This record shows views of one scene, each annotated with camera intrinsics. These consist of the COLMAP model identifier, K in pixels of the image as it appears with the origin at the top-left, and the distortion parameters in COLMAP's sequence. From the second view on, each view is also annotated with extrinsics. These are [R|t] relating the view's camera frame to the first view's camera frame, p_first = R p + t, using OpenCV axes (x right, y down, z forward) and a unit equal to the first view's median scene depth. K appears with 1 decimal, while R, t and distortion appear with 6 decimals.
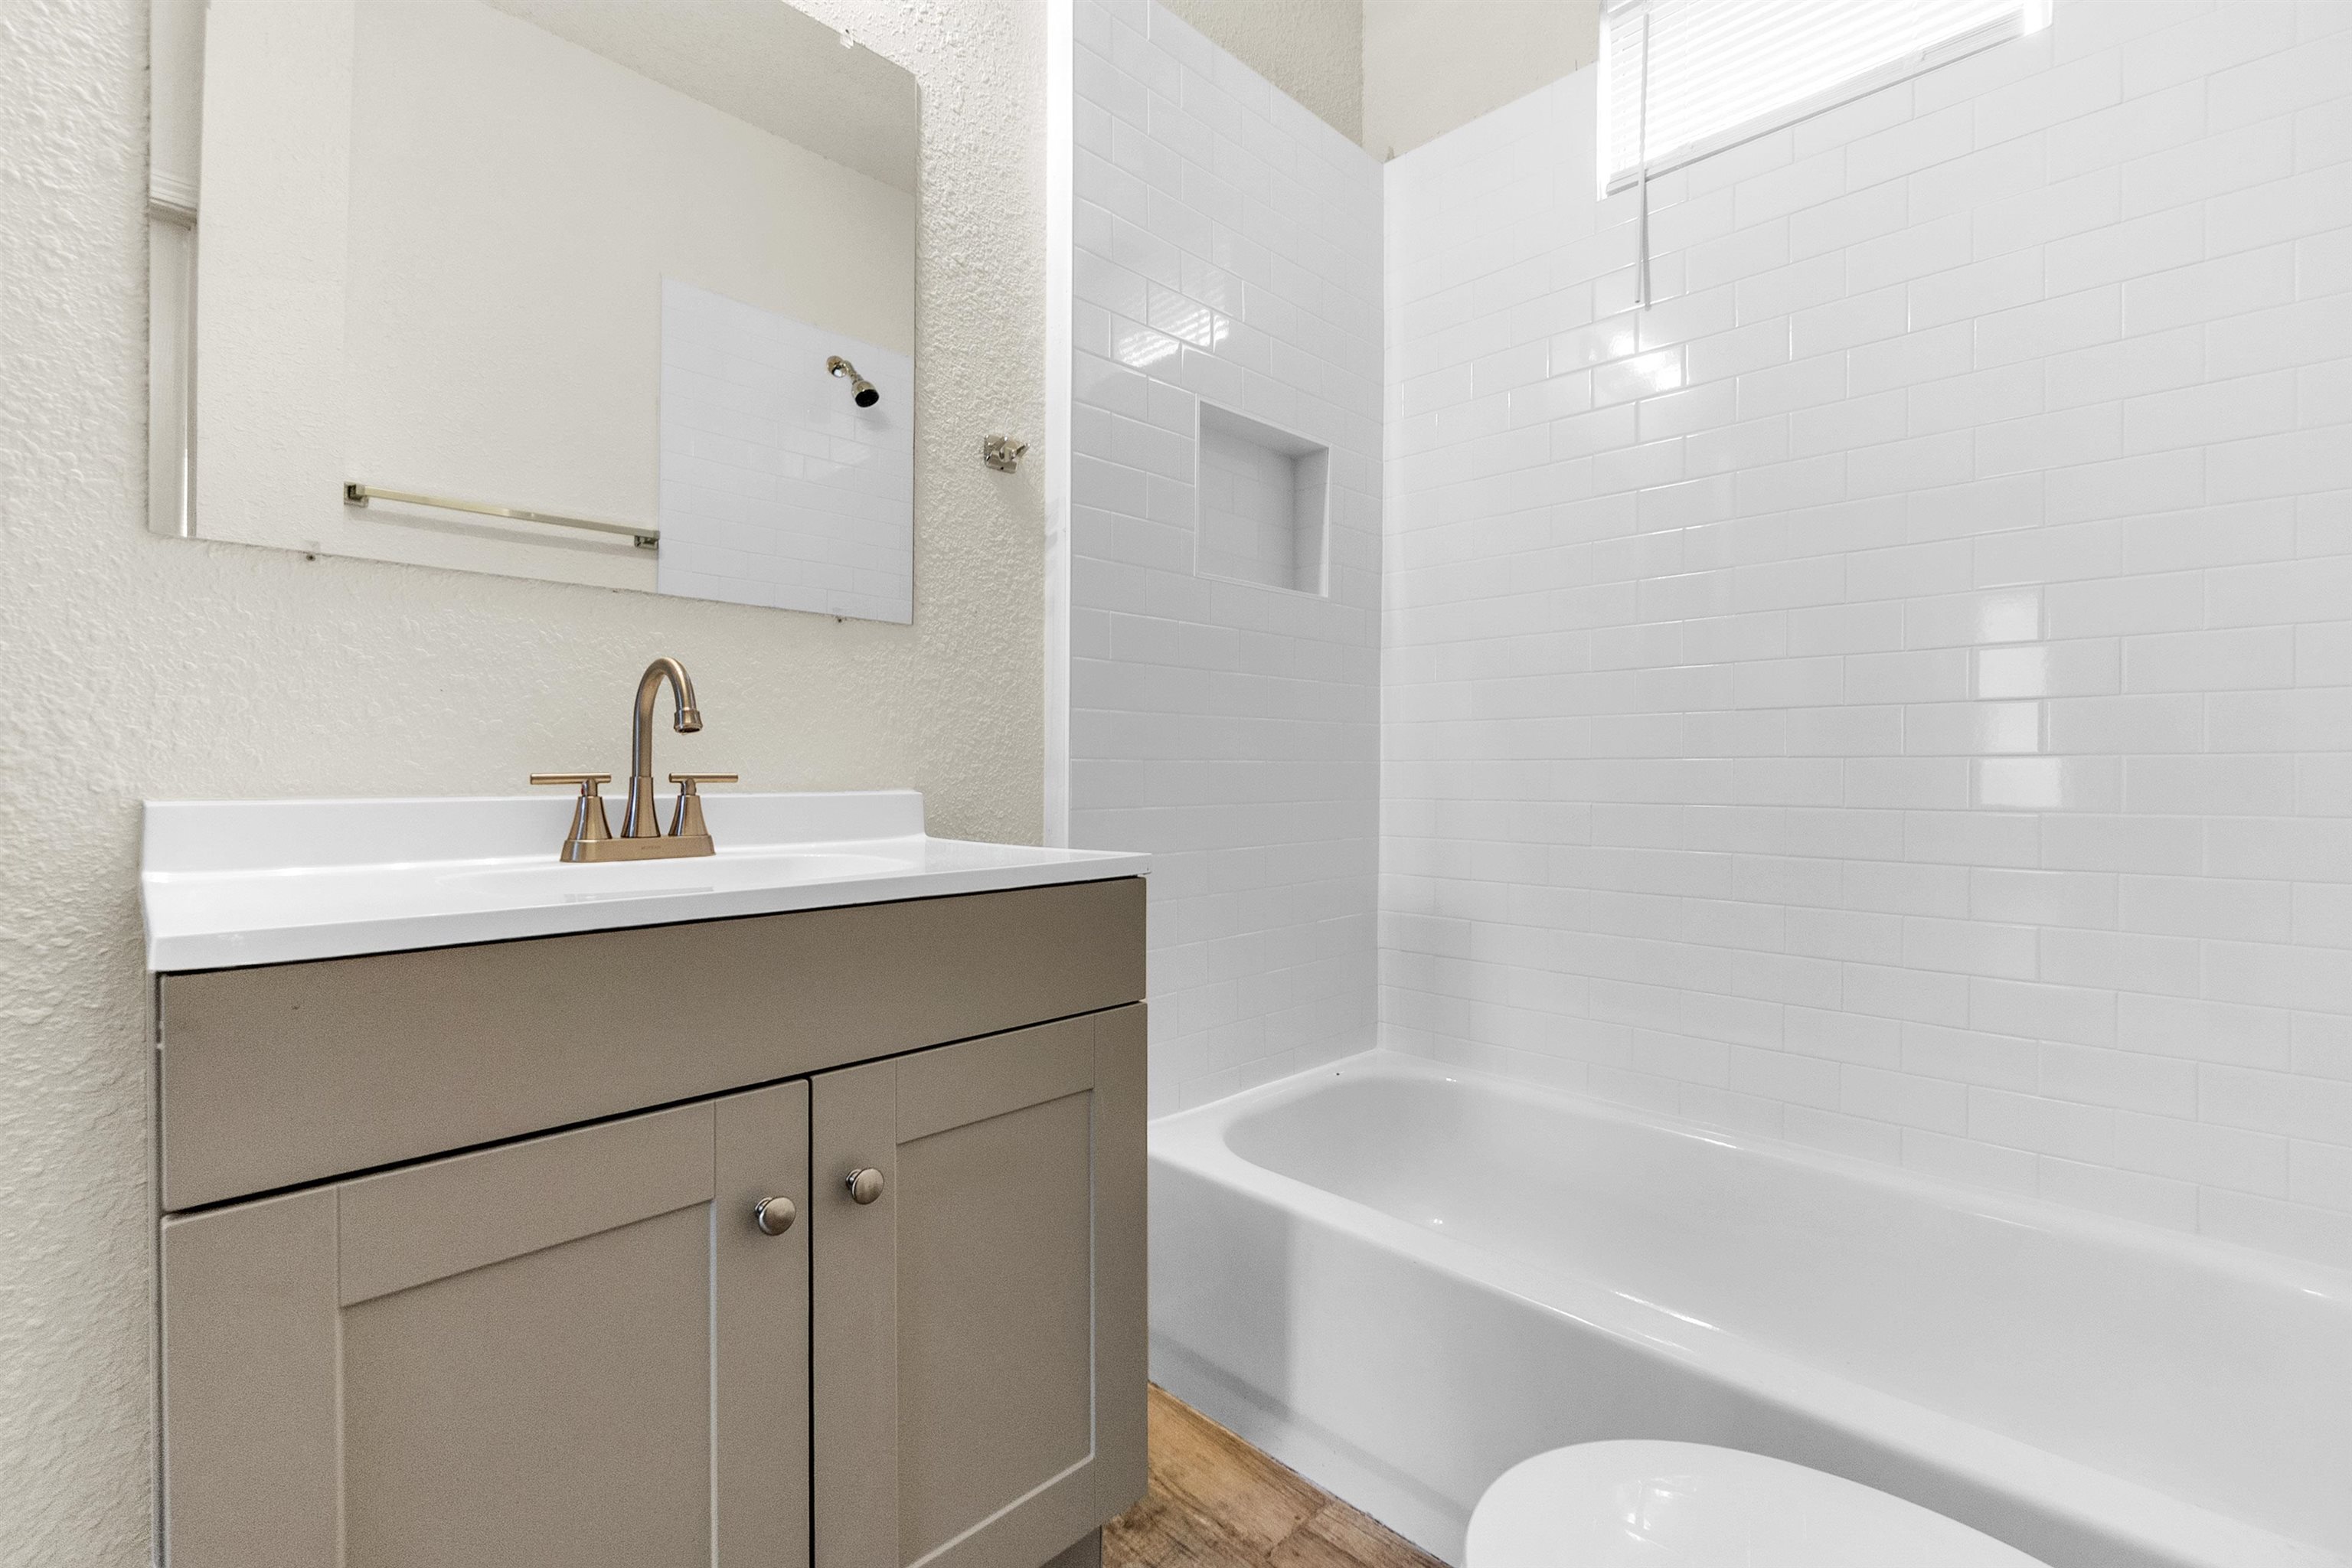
lens RADIAL K [[1043.1, 0, 1163.2], [0, 1043.1, 790.7], [0, 0, 1]] dist [-0.000772, -0.000225]
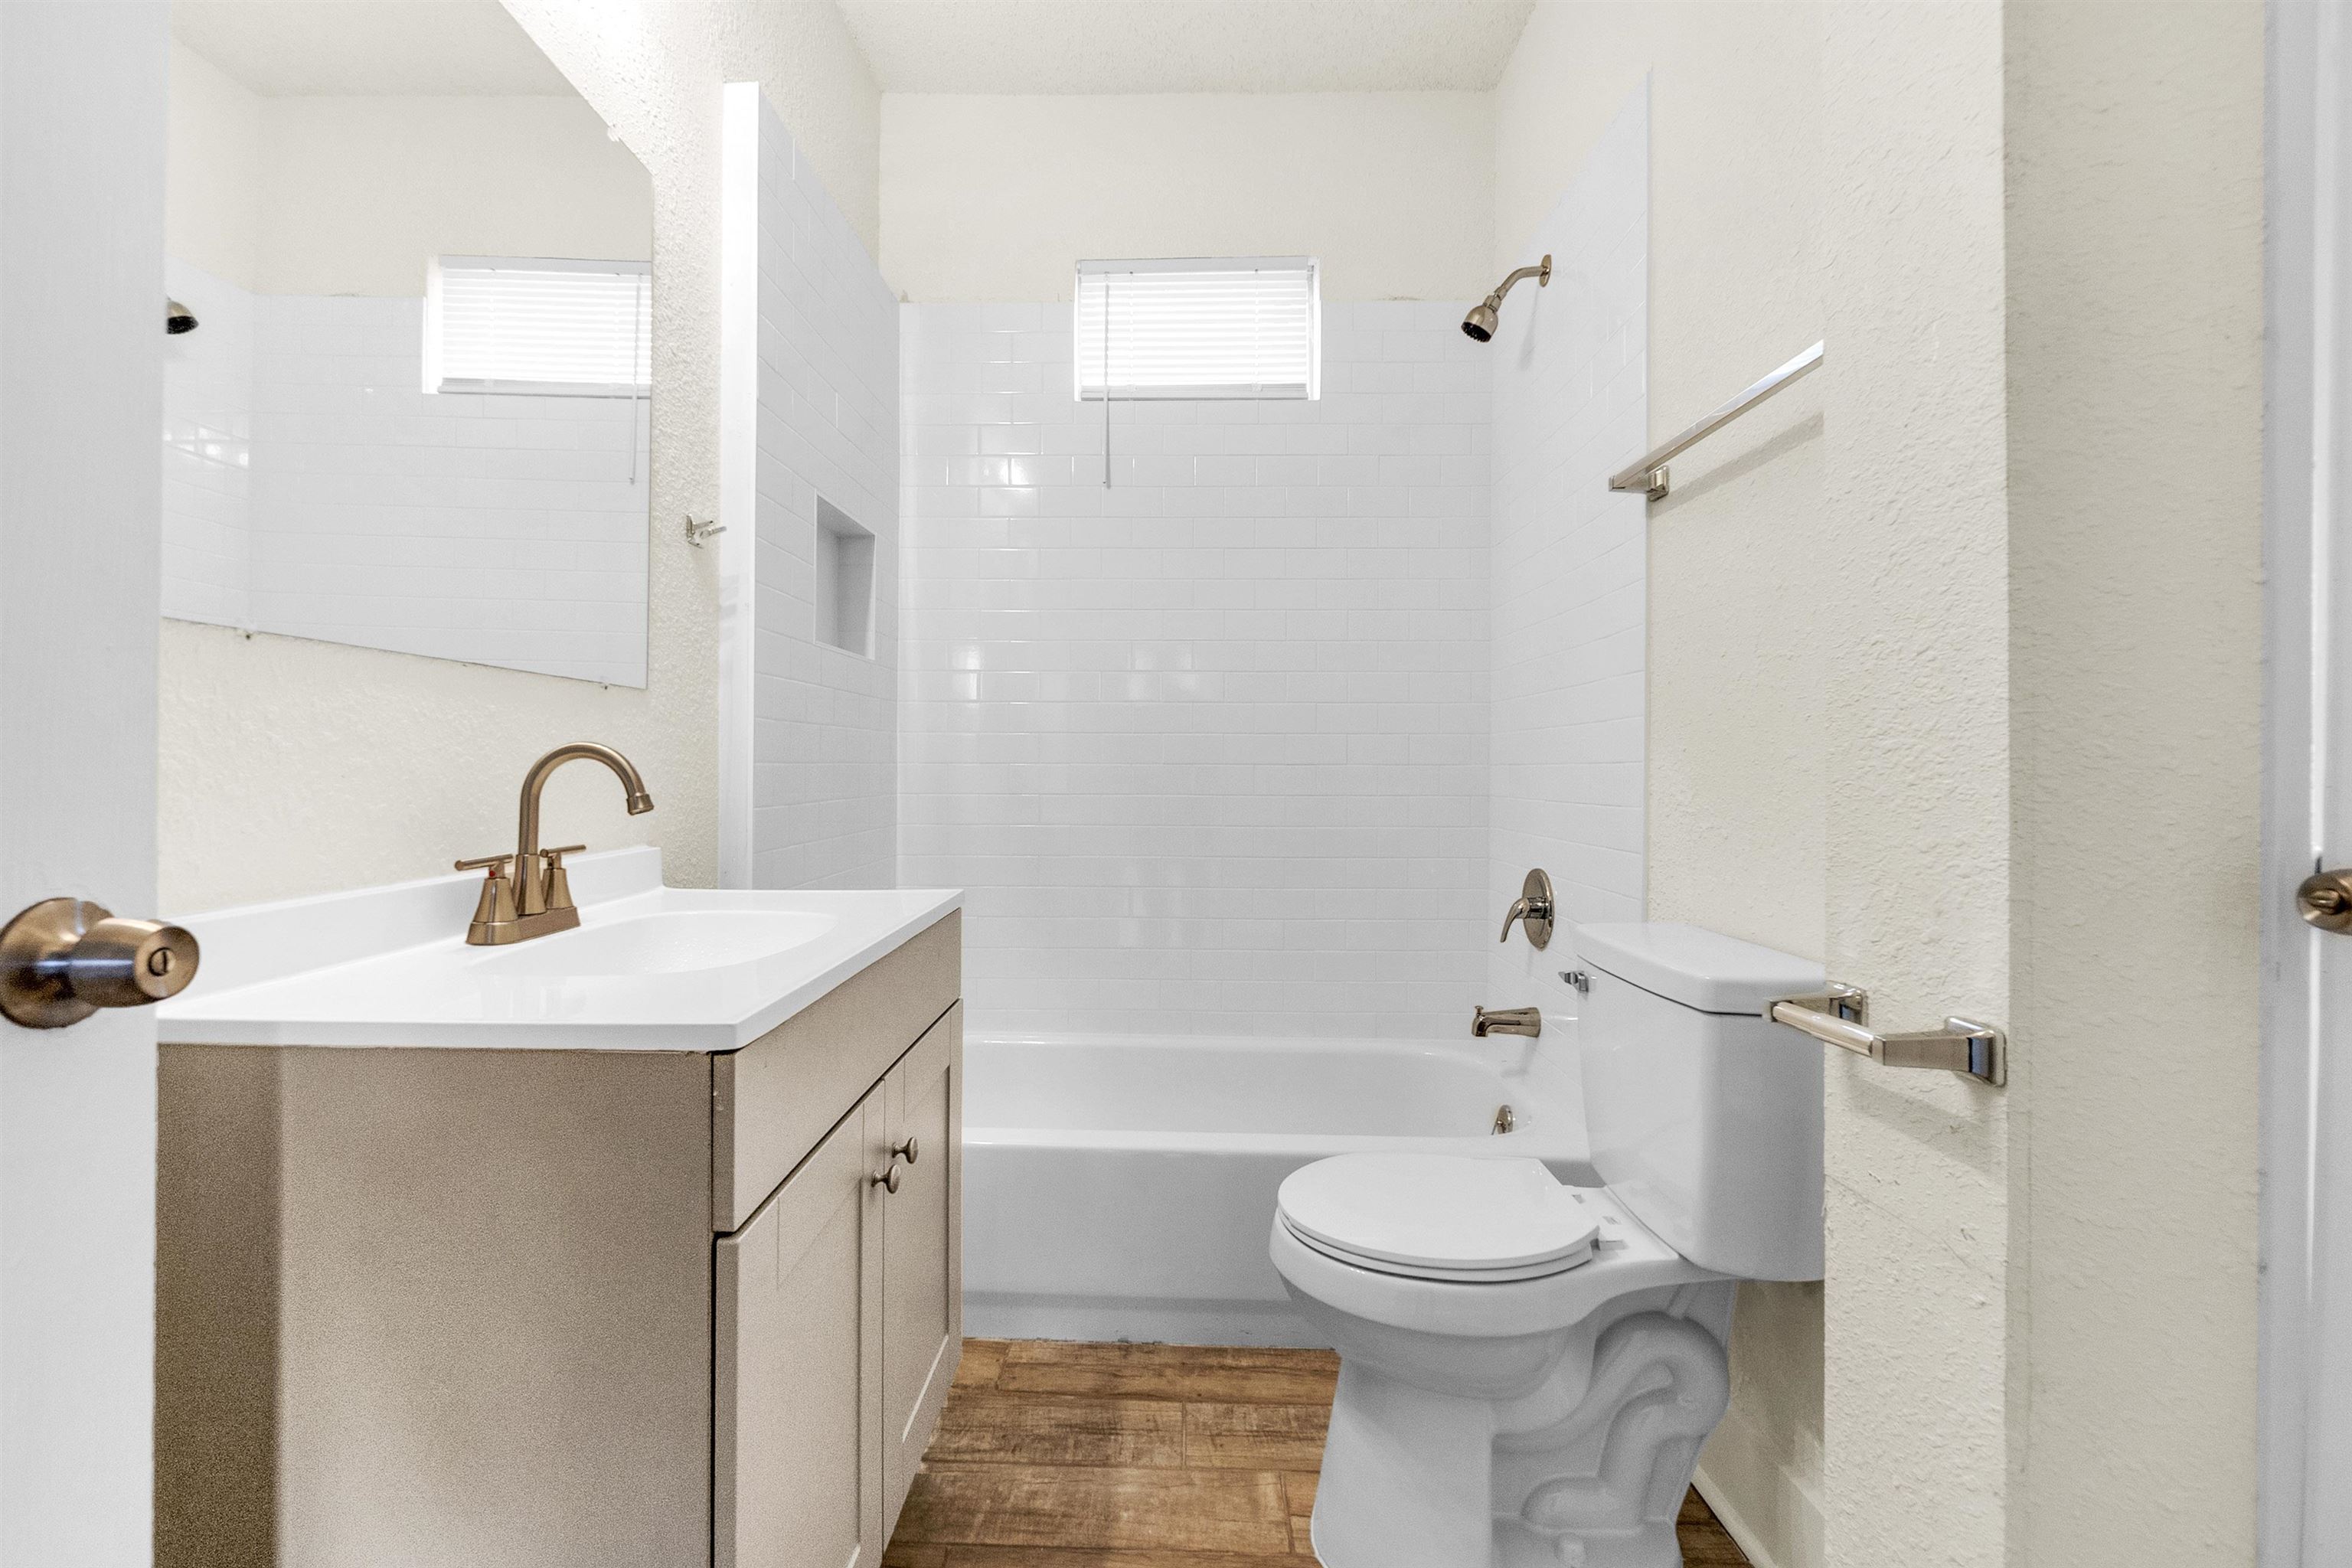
lens RADIAL K [[1043.1, 0, 1163.2], [0, 1043.1, 790.7], [0, 0, 1]] dist [-0.000772, -0.000225]
pose [[0.723697, -0.010030, 0.690045, -0.599108], [0.002118, 0.999922, 0.012313, -0.069082], [-0.690115, -0.007450, 0.723662, -0.134137]]
